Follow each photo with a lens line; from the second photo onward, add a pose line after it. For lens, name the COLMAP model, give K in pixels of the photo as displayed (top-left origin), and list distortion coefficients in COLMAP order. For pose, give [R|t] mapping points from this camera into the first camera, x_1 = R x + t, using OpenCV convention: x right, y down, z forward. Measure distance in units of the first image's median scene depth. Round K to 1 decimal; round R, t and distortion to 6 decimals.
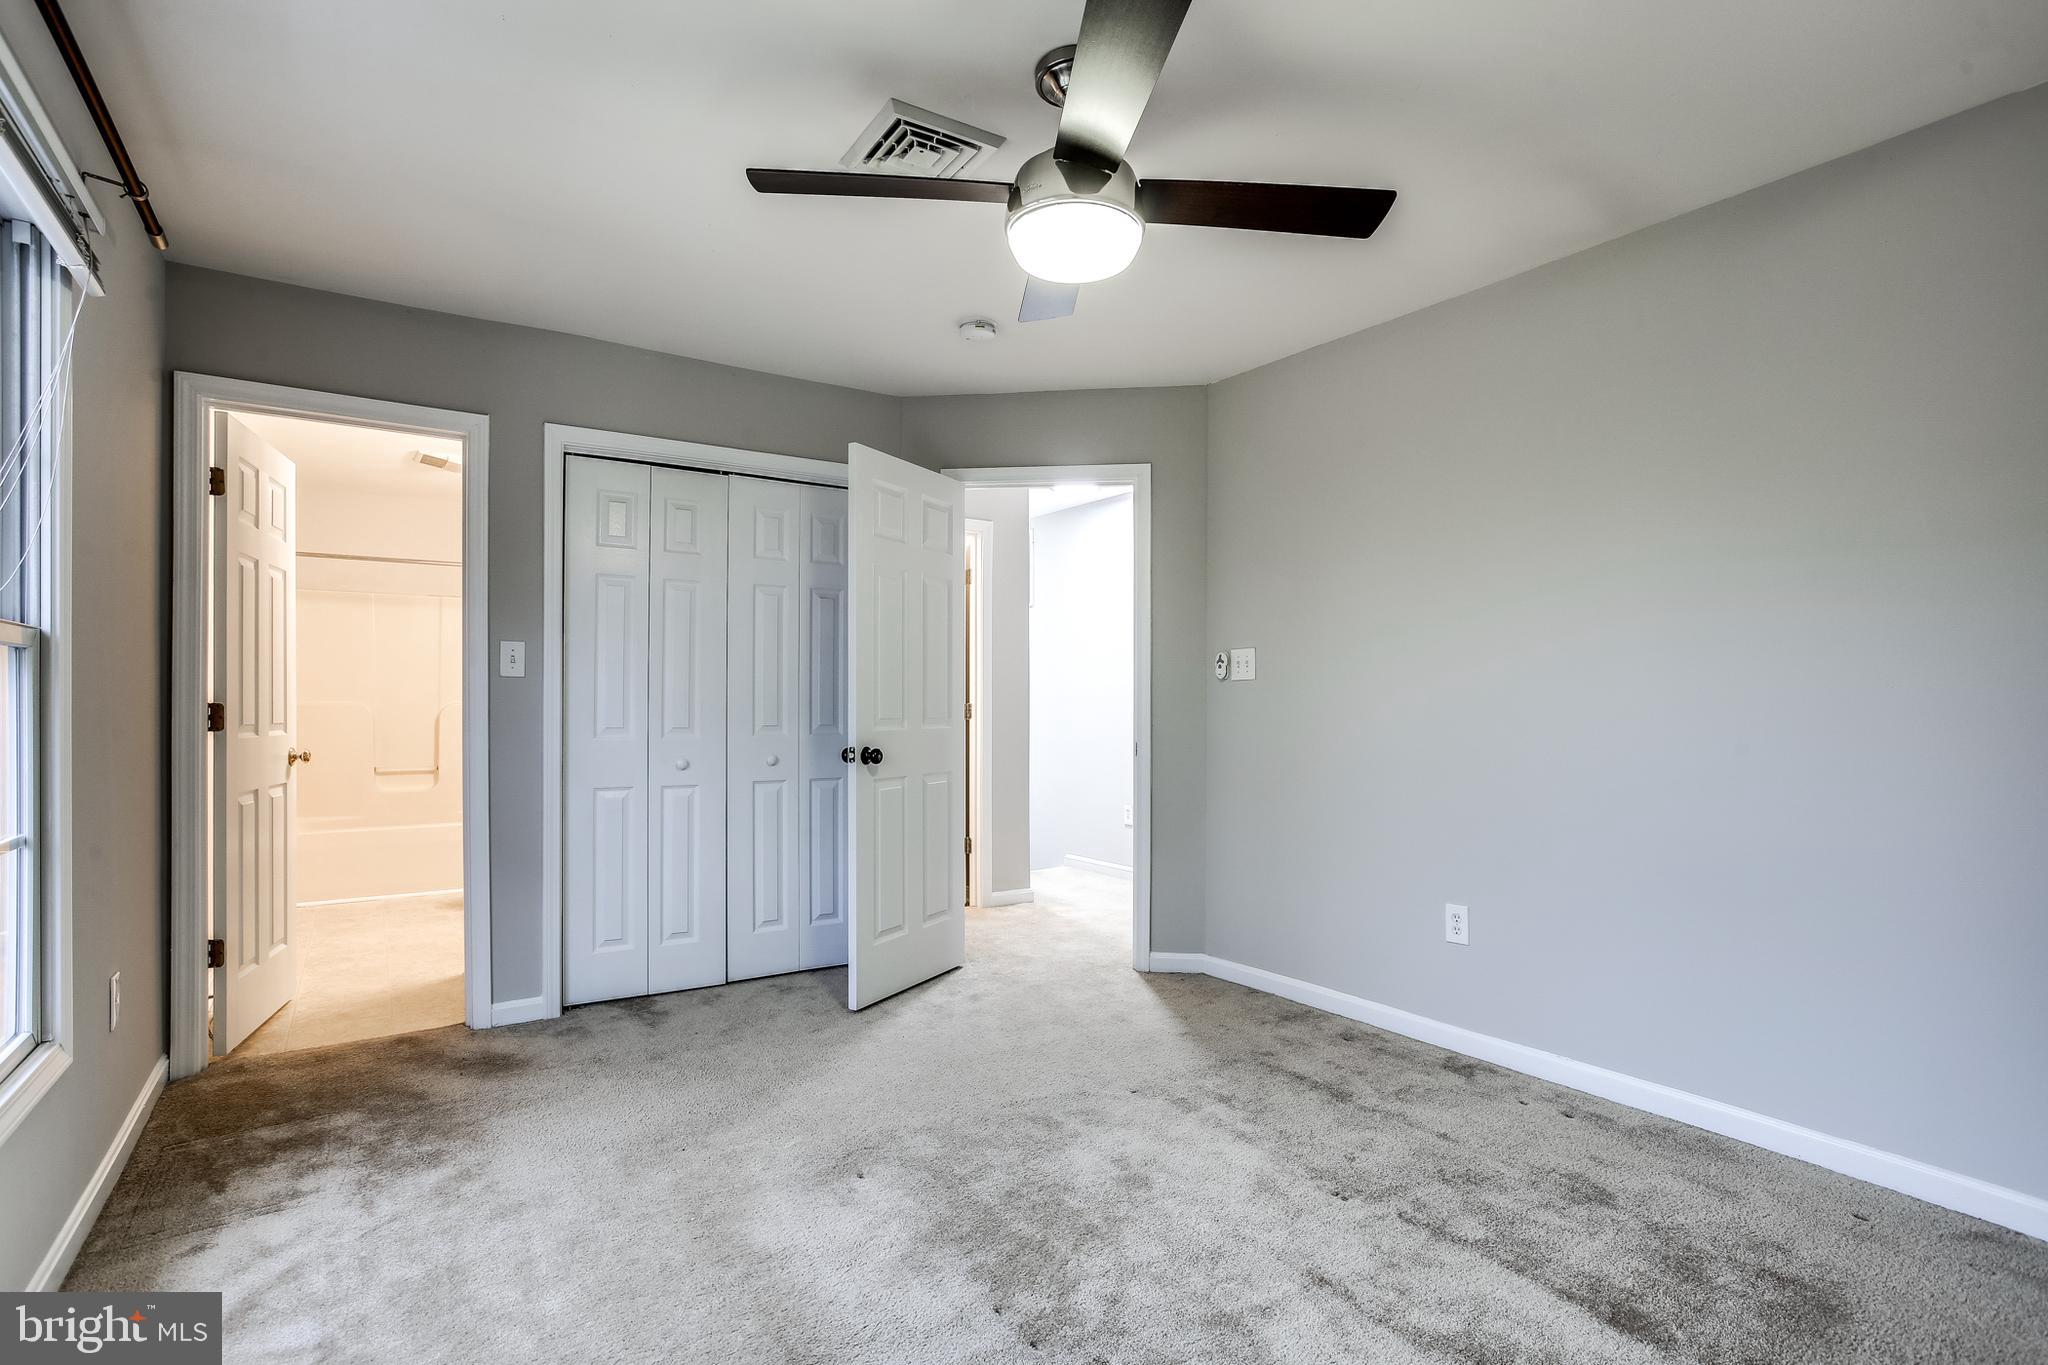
lens RADIAL K [[1004.4, 0, 1023.8], [0, 1004.4, 690.3], [0, 0, 1]] dist [-0.047765, 0.014777]
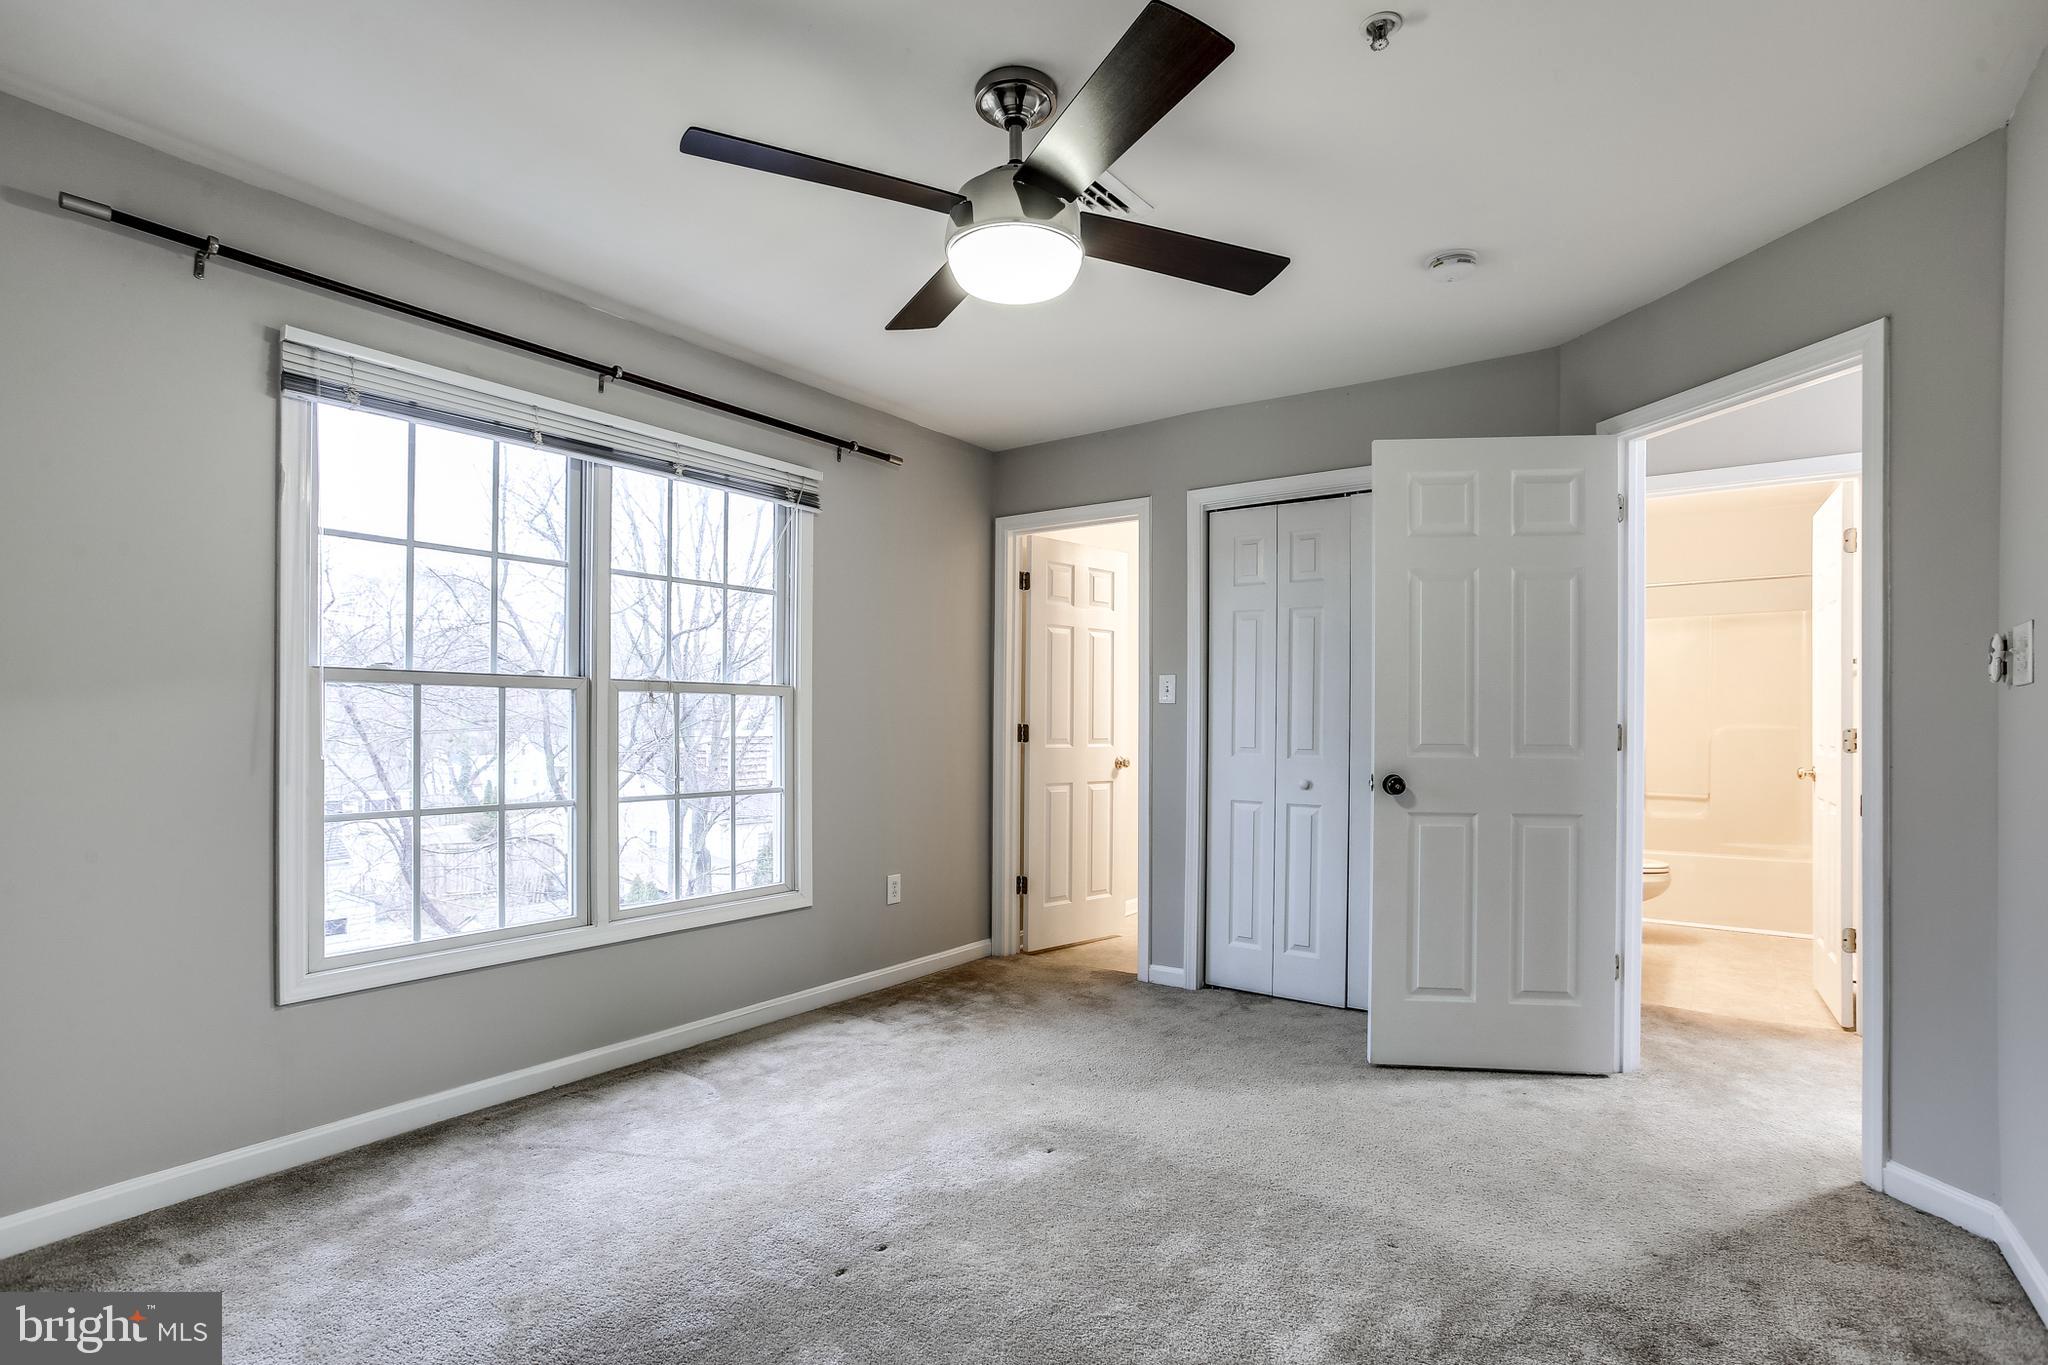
lens RADIAL K [[1004.4, 0, 1022.0], [0, 1004.4, 716.5], [0, 0, 1]] dist [-0.047765, 0.014777]
pose [[0.331740, -0.004397, -0.943361, 0.598058], [0.002475, 0.999990, -0.003790, 0.006590], [0.943368, -0.001077, 0.331748, 0.412423]]
